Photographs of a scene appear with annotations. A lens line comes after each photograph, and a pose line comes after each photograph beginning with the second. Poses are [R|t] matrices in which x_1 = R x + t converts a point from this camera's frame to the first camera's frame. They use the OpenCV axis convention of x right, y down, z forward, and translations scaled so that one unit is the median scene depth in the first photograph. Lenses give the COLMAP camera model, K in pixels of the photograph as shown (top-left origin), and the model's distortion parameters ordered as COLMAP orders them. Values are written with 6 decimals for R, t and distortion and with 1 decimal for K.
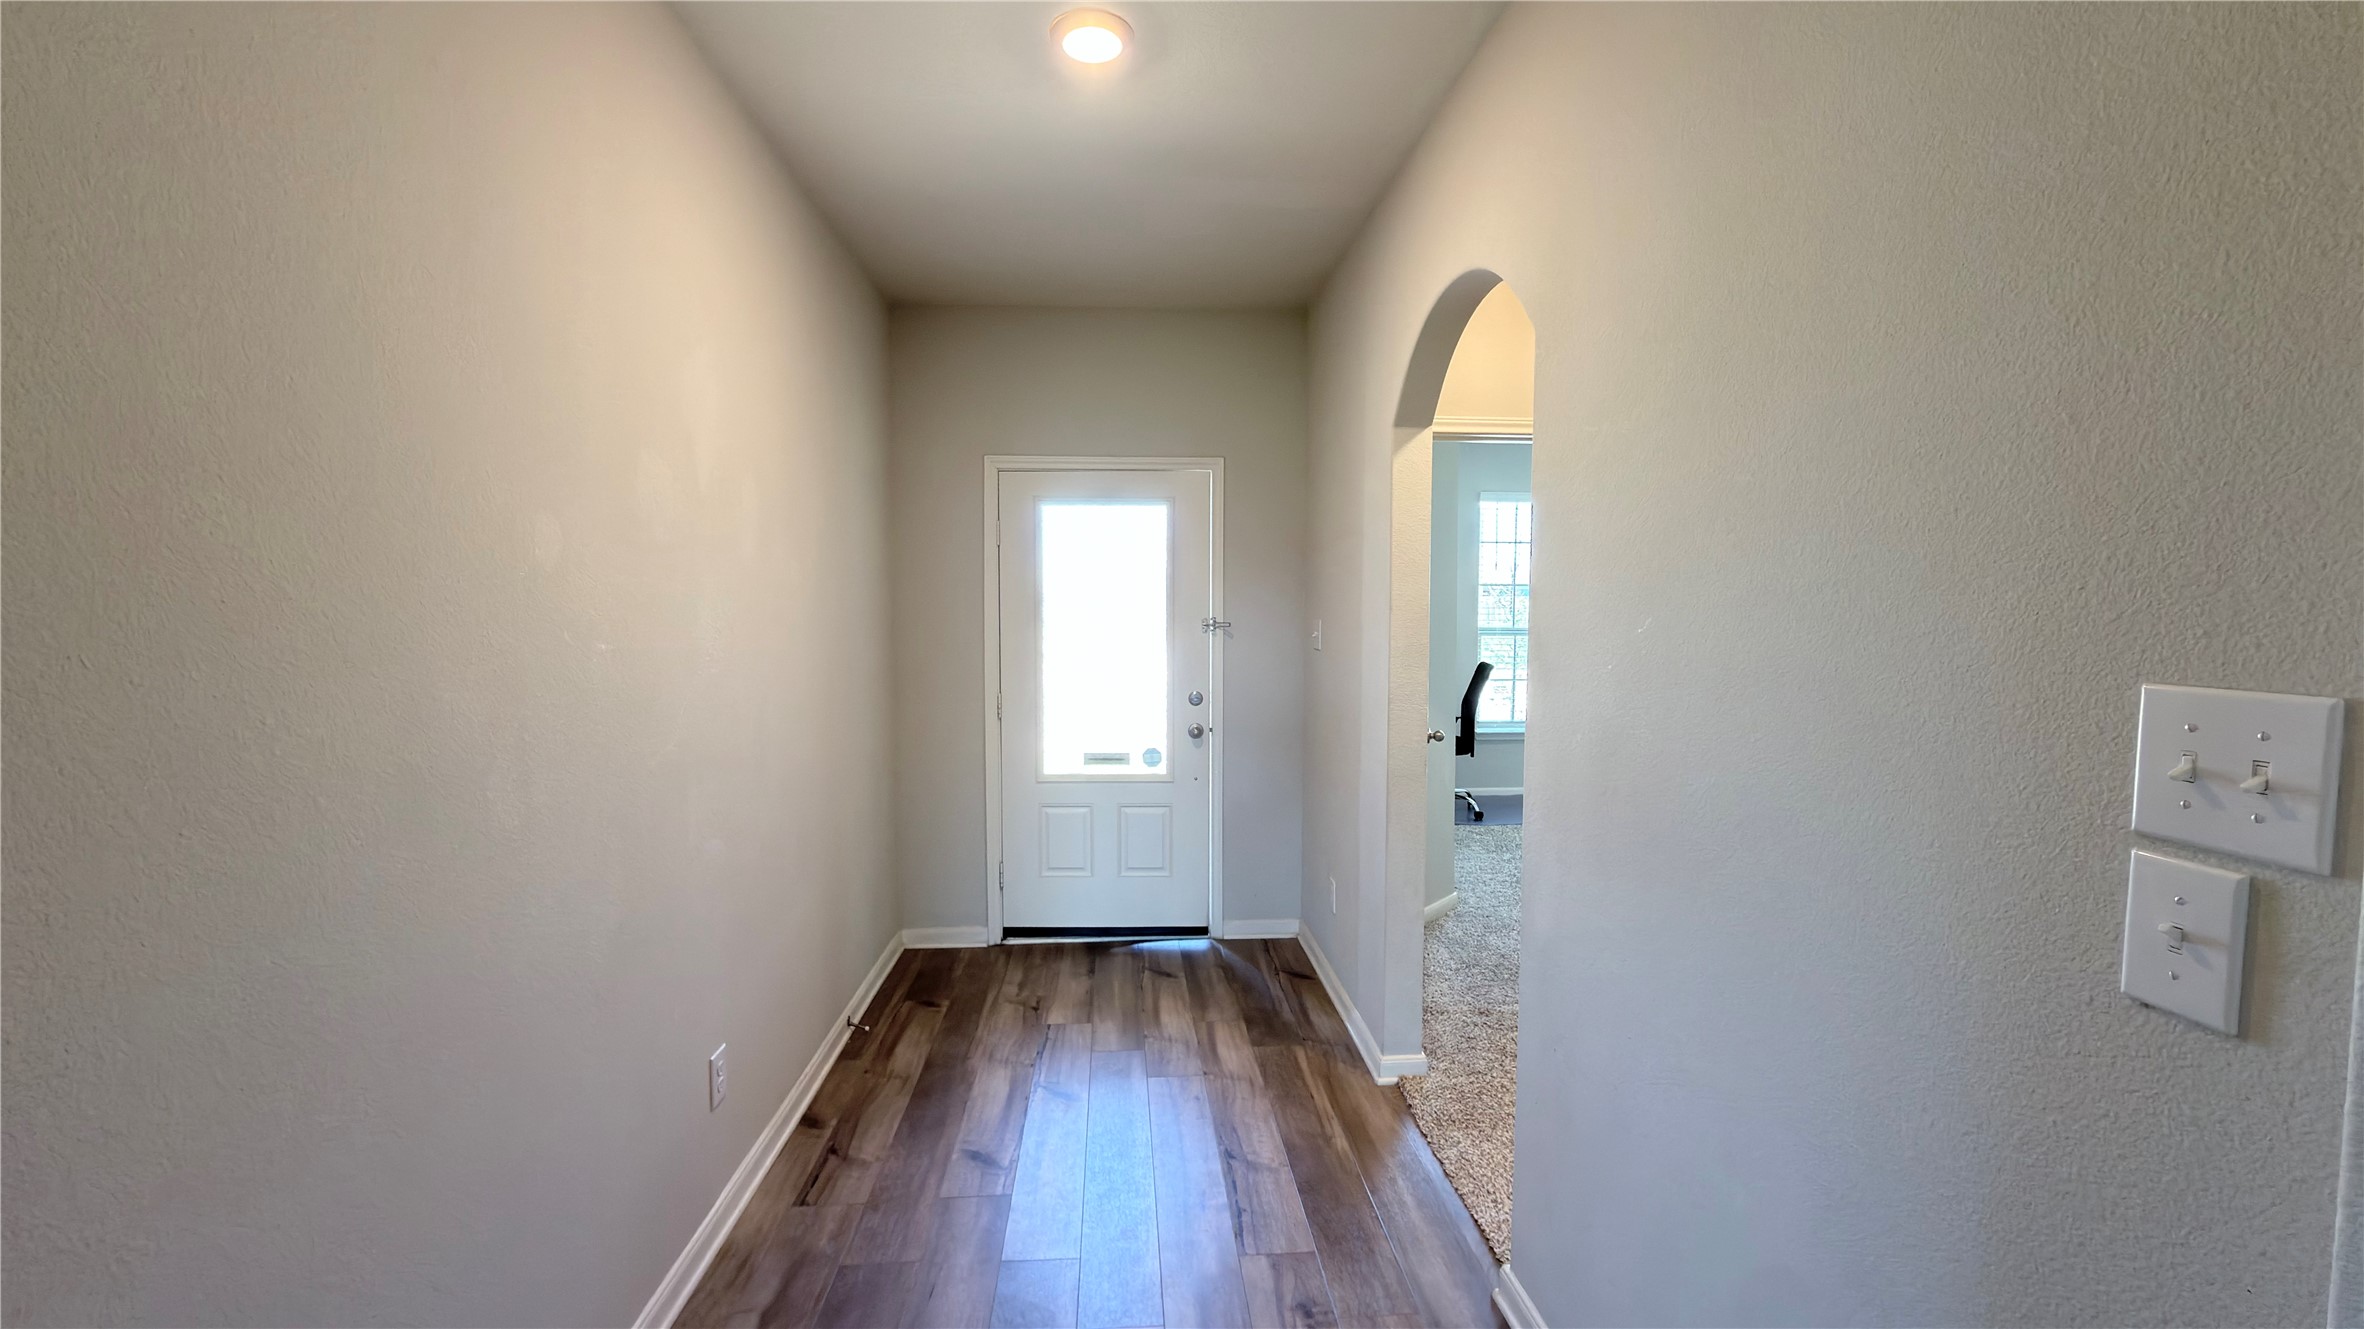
lens RADIAL K [[944.0, 0, 1182.0], [0, 944.0, 664.5], [0, 0, 1]] dist [-0.001386, 0.000351]
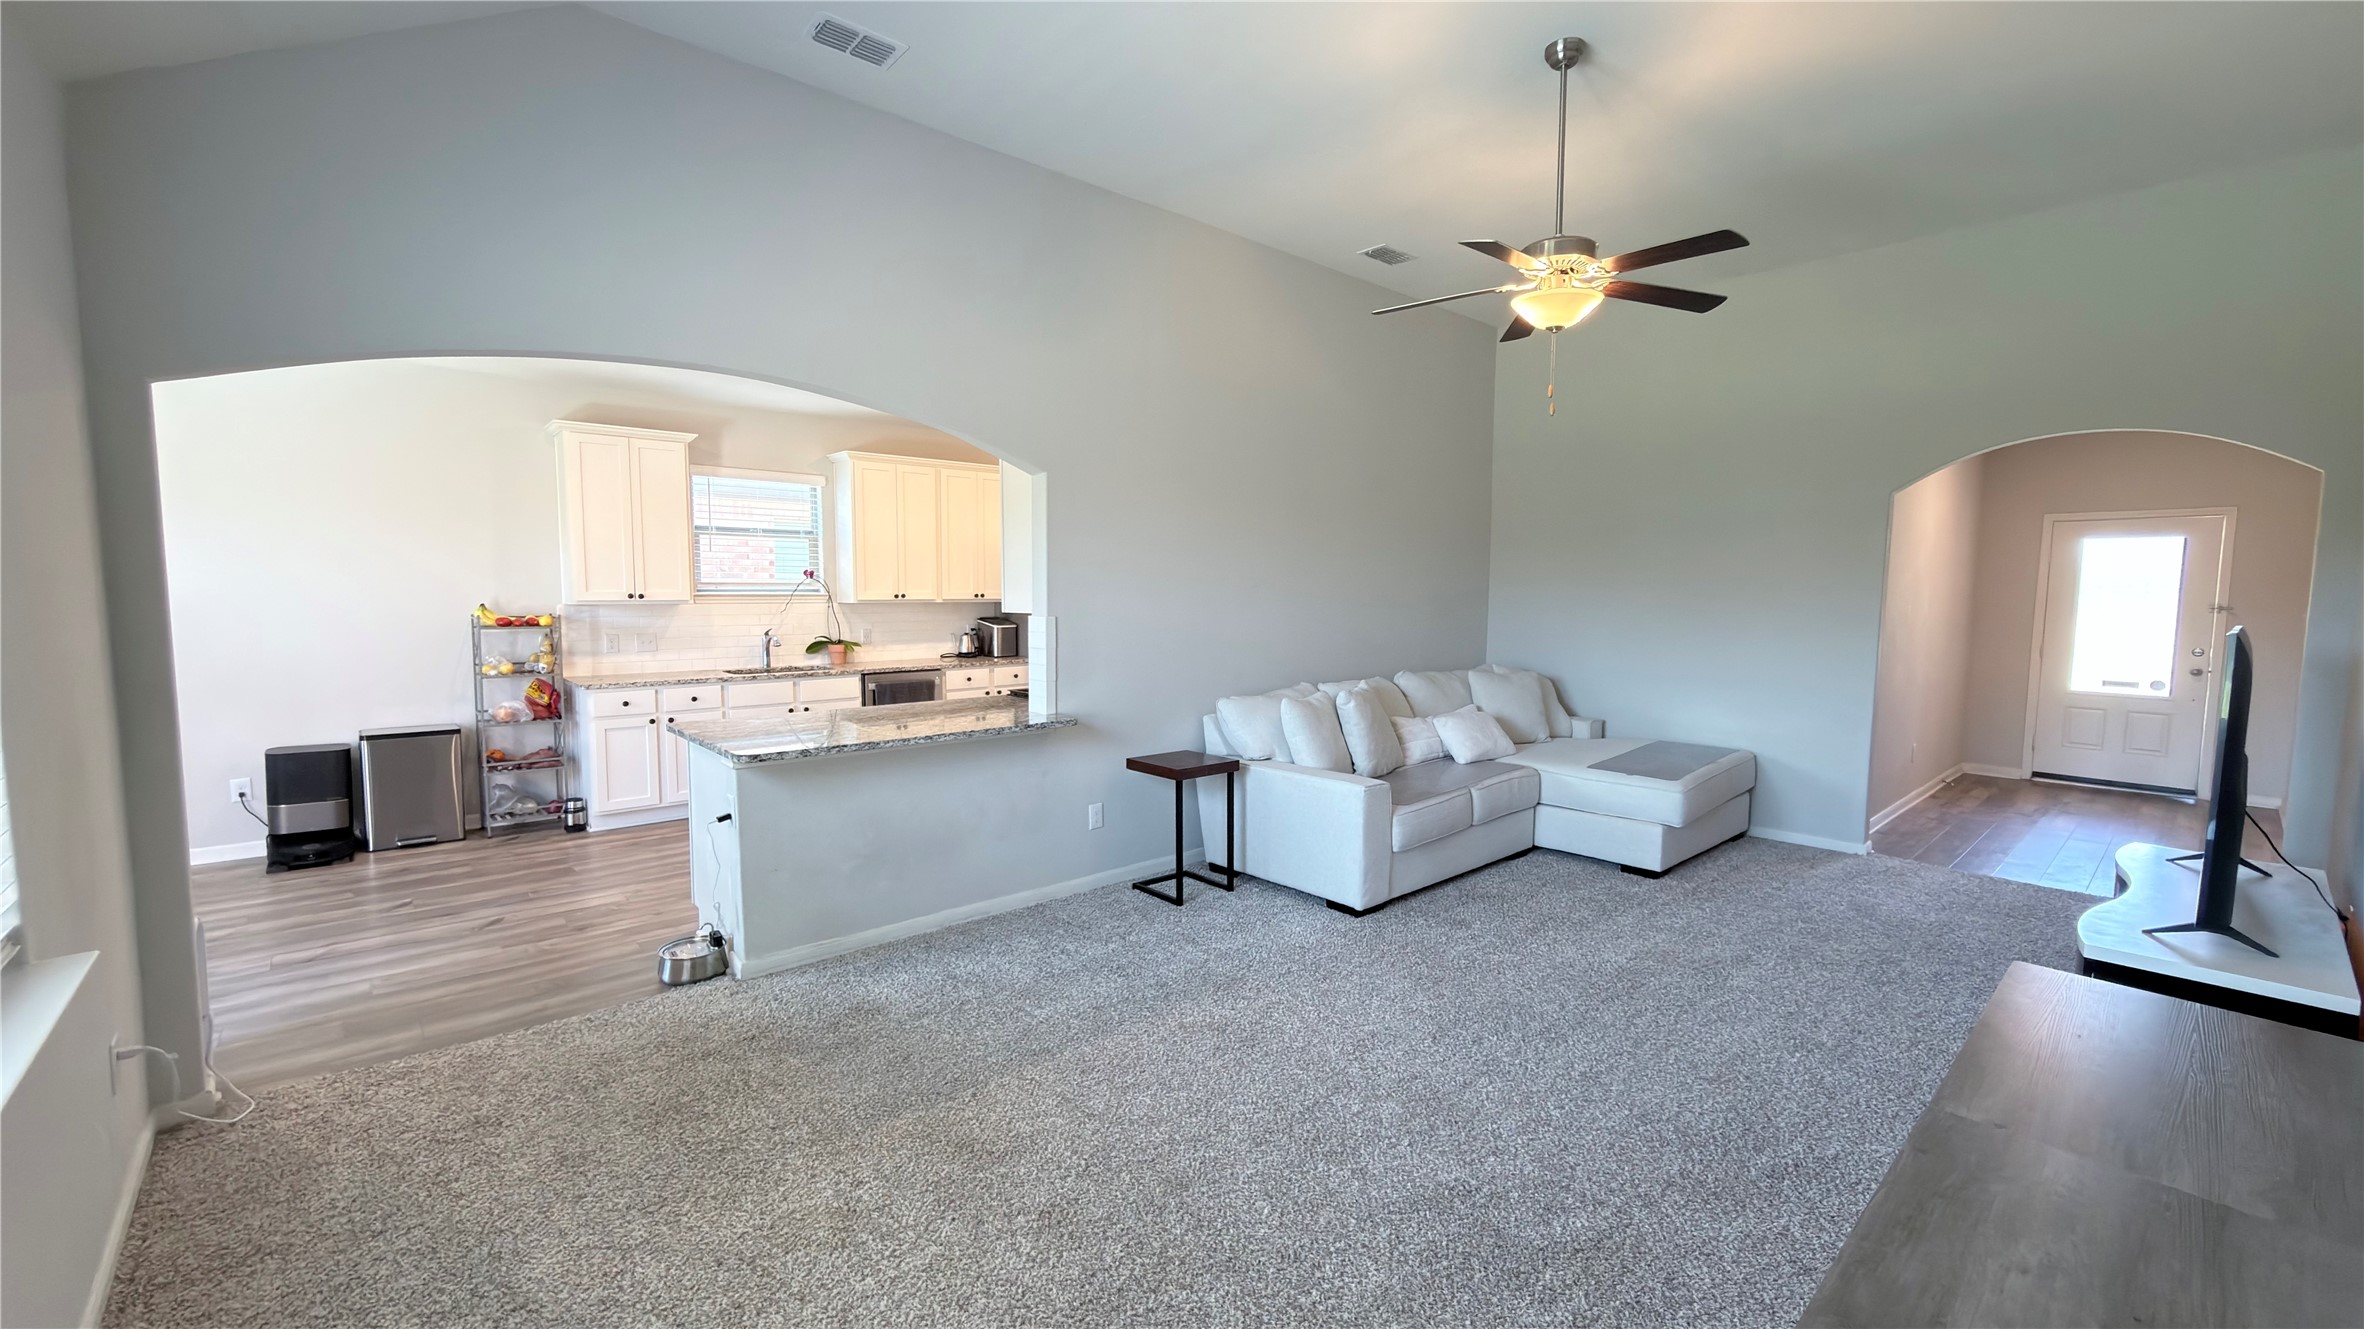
lens RADIAL K [[944.0, 0, 1182.0], [0, 944.0, 664.5], [0, 0, 1]] dist [-0.001386, 0.000351]
pose [[0.615993, 0.067076, -0.784891, 0.216845], [-0.049669, 0.997693, 0.046281, 0.069313], [0.786184, 0.010476, 0.617904, -1.429353]]
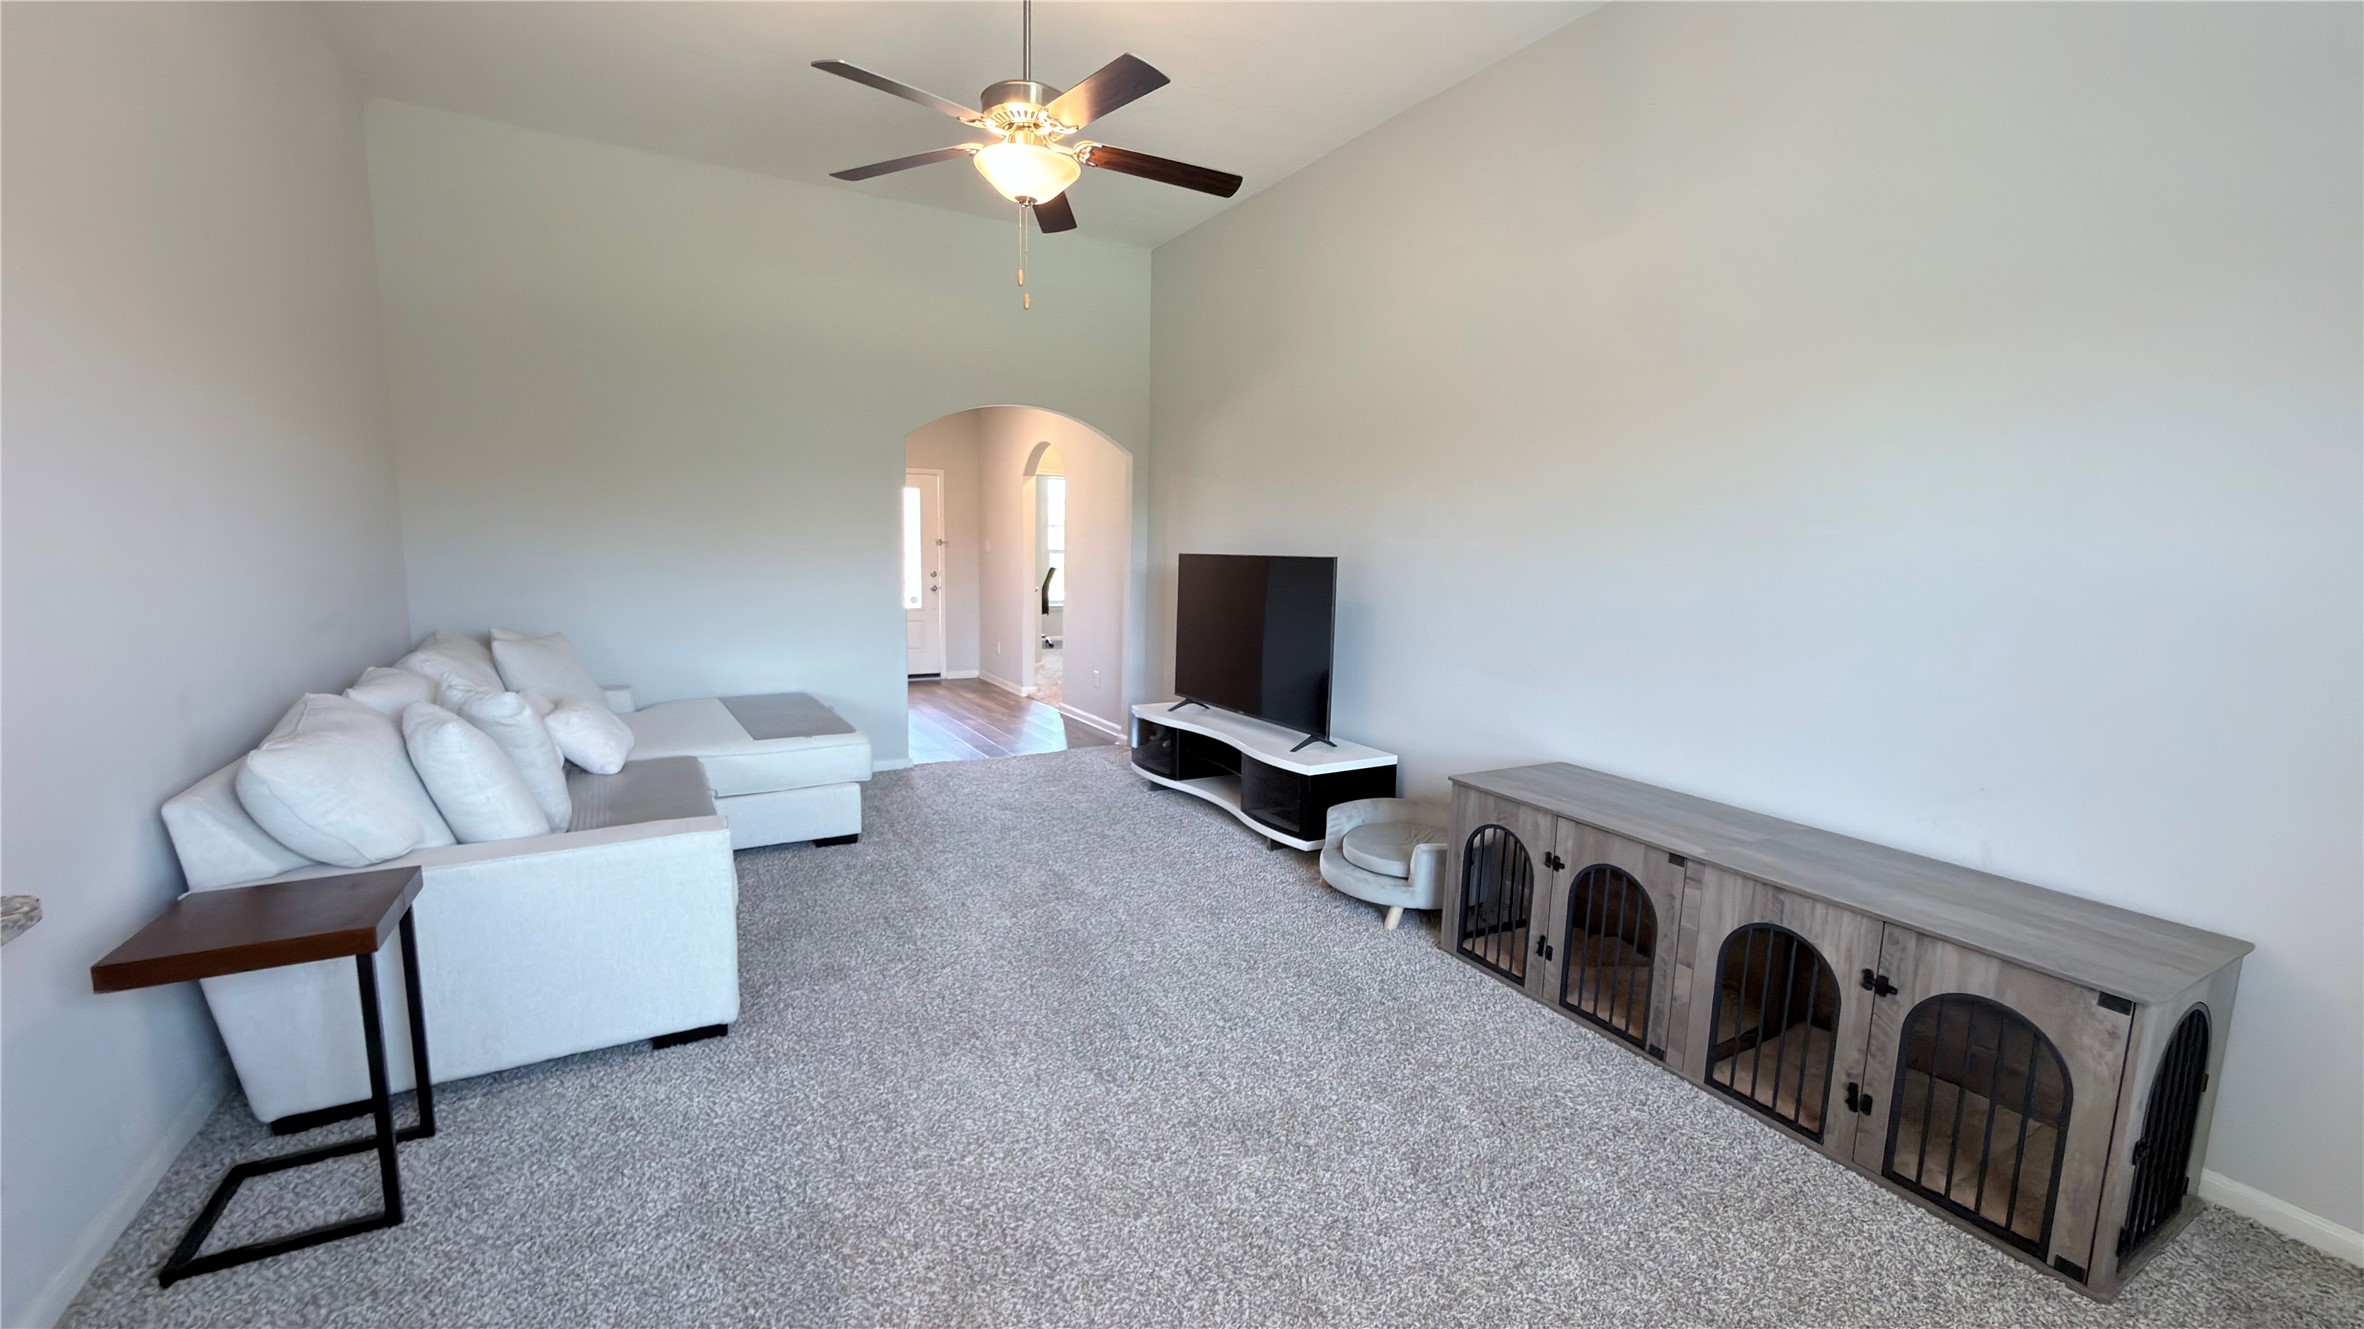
lens RADIAL K [[939.0, 0, 1190.1], [0, 939.0, 670.0], [0, 0, 1]] dist [-0.001761, -0.000140]
pose [[0.899790, -0.043507, 0.434149, -0.425796], [0.006495, 0.996242, 0.086374, 0.075846], [-0.436275, -0.074898, 0.896691, -1.346859]]
